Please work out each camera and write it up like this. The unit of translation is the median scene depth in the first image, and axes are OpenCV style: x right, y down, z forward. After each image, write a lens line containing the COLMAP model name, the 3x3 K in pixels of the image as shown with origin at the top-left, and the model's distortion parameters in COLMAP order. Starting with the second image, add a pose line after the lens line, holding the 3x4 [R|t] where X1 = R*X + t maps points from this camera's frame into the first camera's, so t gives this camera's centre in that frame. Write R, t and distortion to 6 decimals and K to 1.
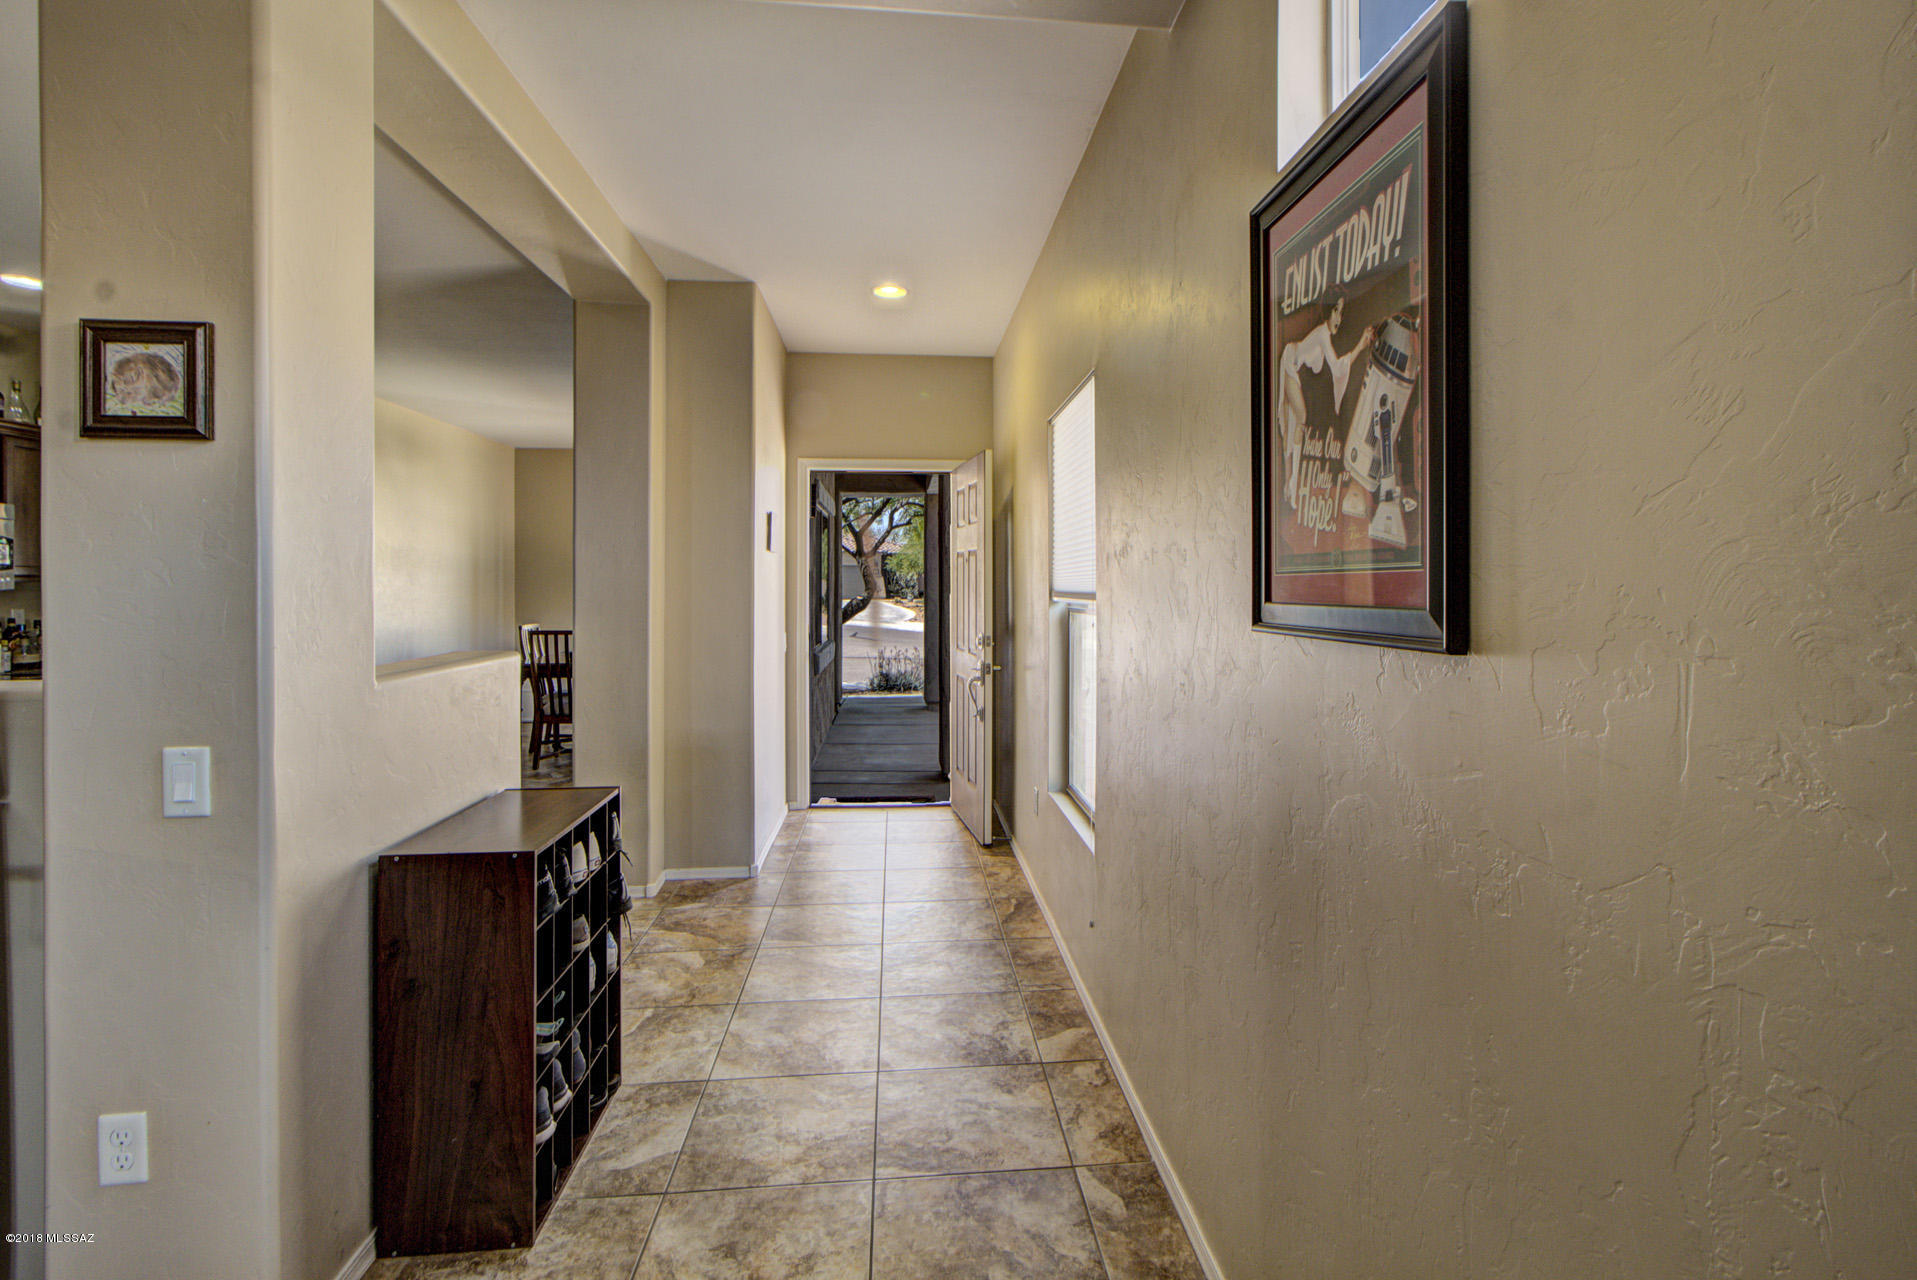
lens RADIAL K [[901.2, 0, 994.3], [0, 901.2, 587.0], [0, 0, 1]] dist [0.000197, 0.000072]
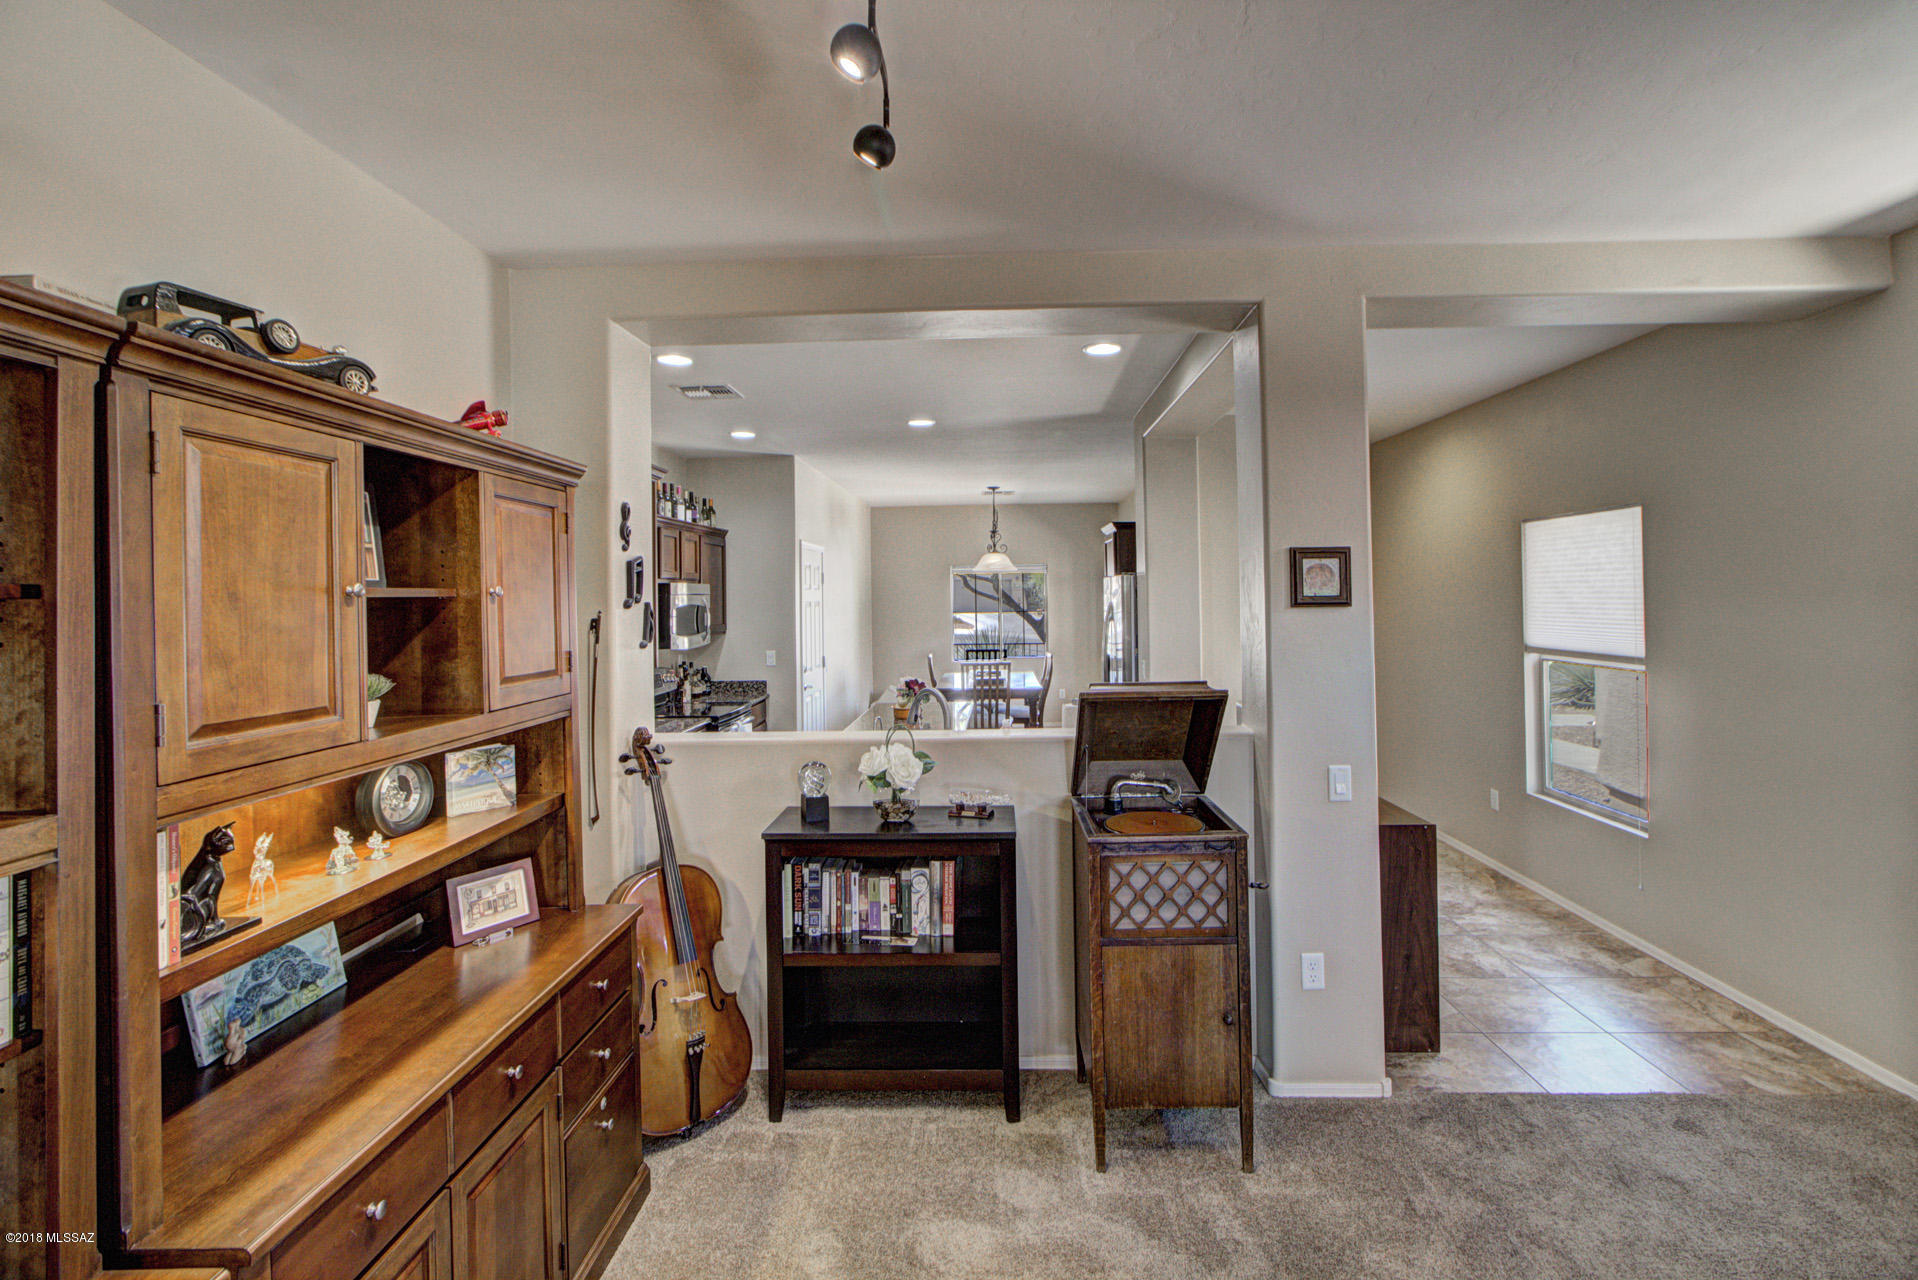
lens RADIAL K [[878.3, 0, 993.1], [0, 878.3, 588.1], [0, 0, 1]] dist [-0.027300, 0.019662]
pose [[0.992414, -0.013581, -0.122189, -1.083977], [0.012655, 0.999885, -0.008352, -0.152379], [0.122288, 0.006743, 0.992472, -0.738808]]
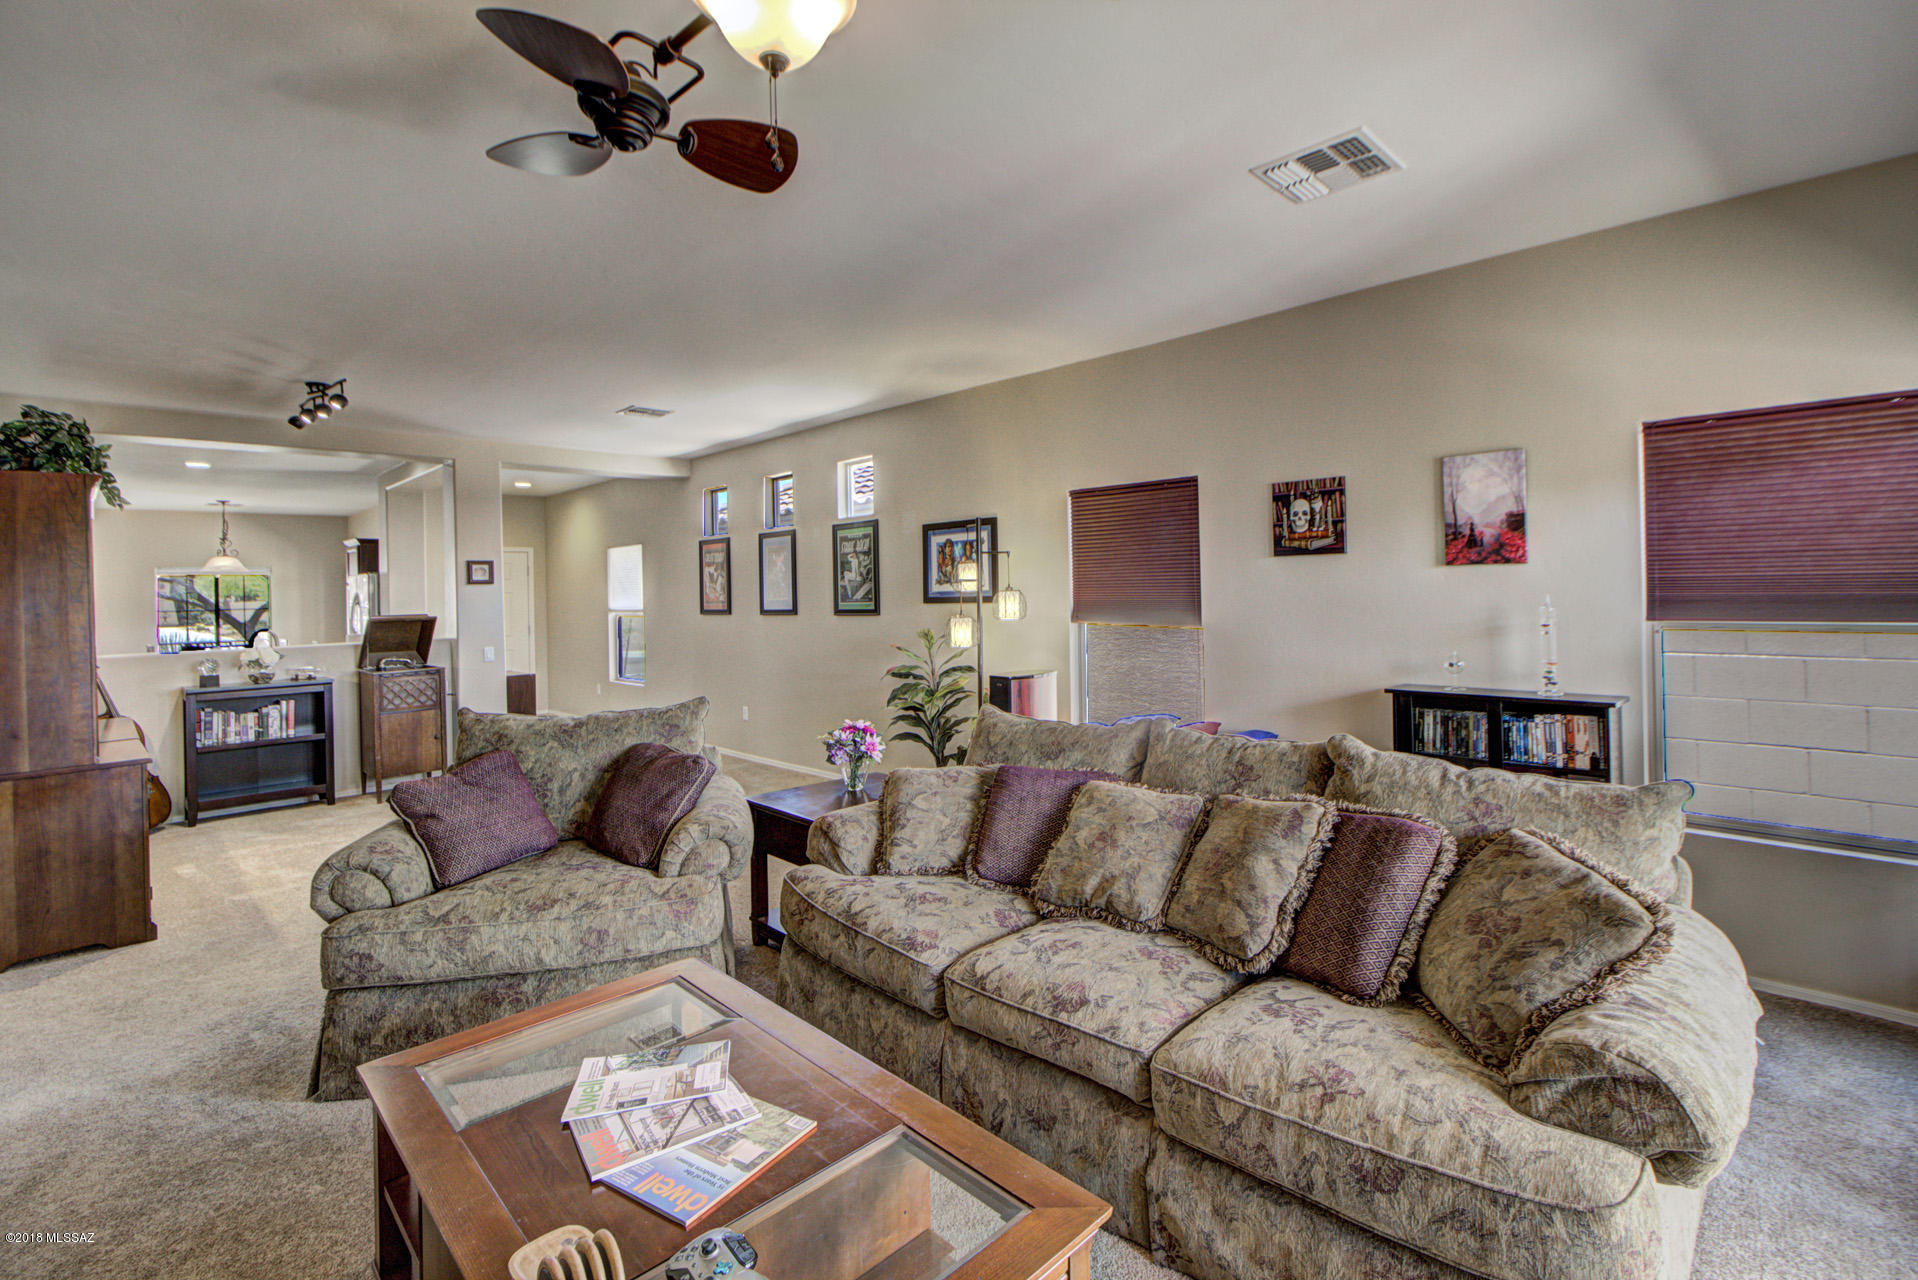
lens RADIAL K [[878.3, 0, 993.1], [0, 878.3, 588.1], [0, 0, 1]] dist [-0.027300, 0.019662]
pose [[0.778308, -0.015621, 0.627688, -1.340209], [0.023349, 0.999719, -0.004073, -0.046108], [-0.627448, 0.017826, 0.778454, -3.428530]]
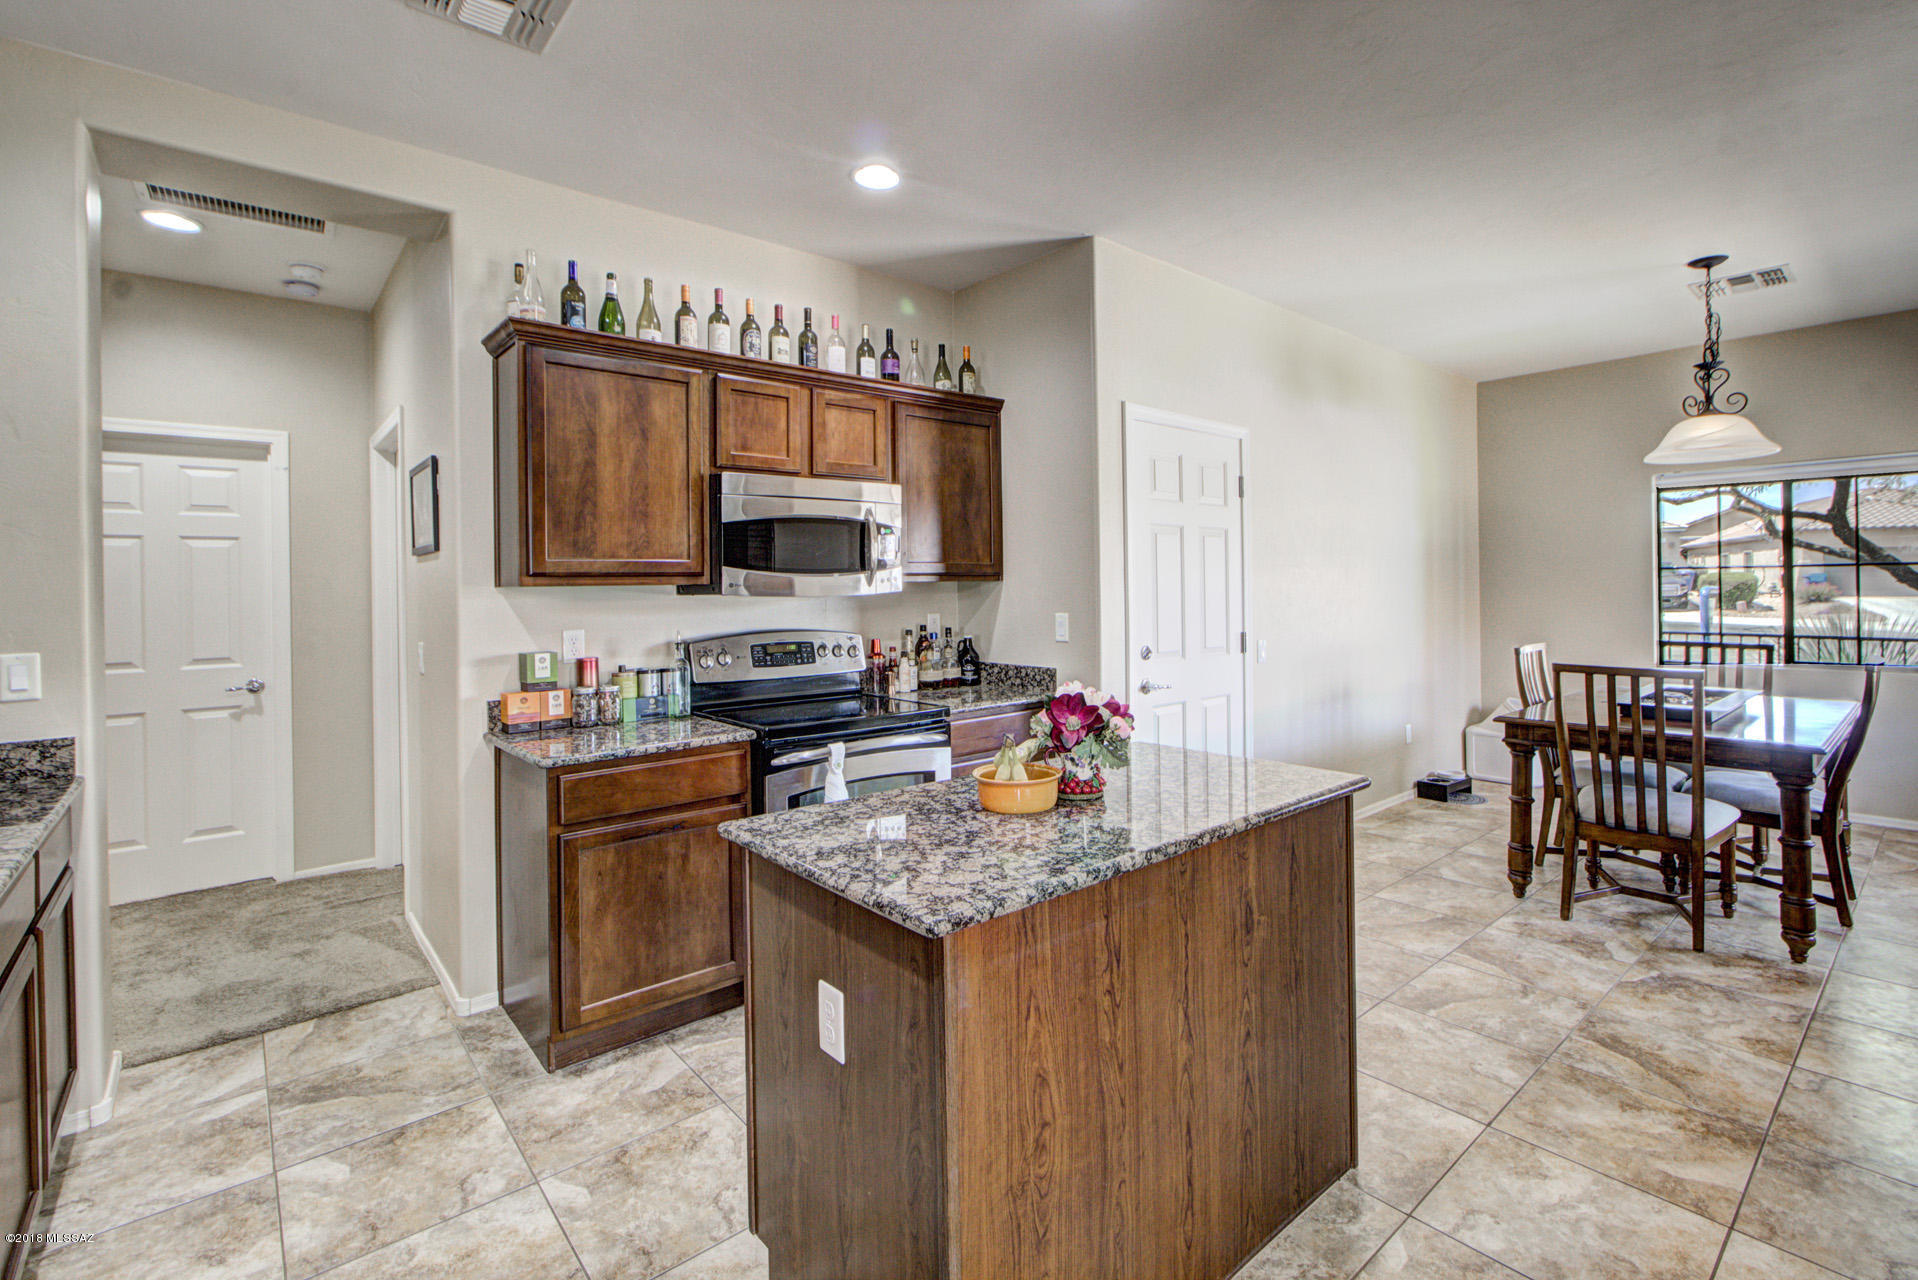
lens RADIAL K [[881.4, 0, 970.5], [0, 881.4, 583.2], [0, 0, 1]] dist [0.001646, 0.000454]
pose [[0.570838, -0.006001, -0.821040, -0.957239], [0.009894, 0.999951, -0.000430, -0.008822], [0.821003, -0.007878, 0.570870, 1.394893]]
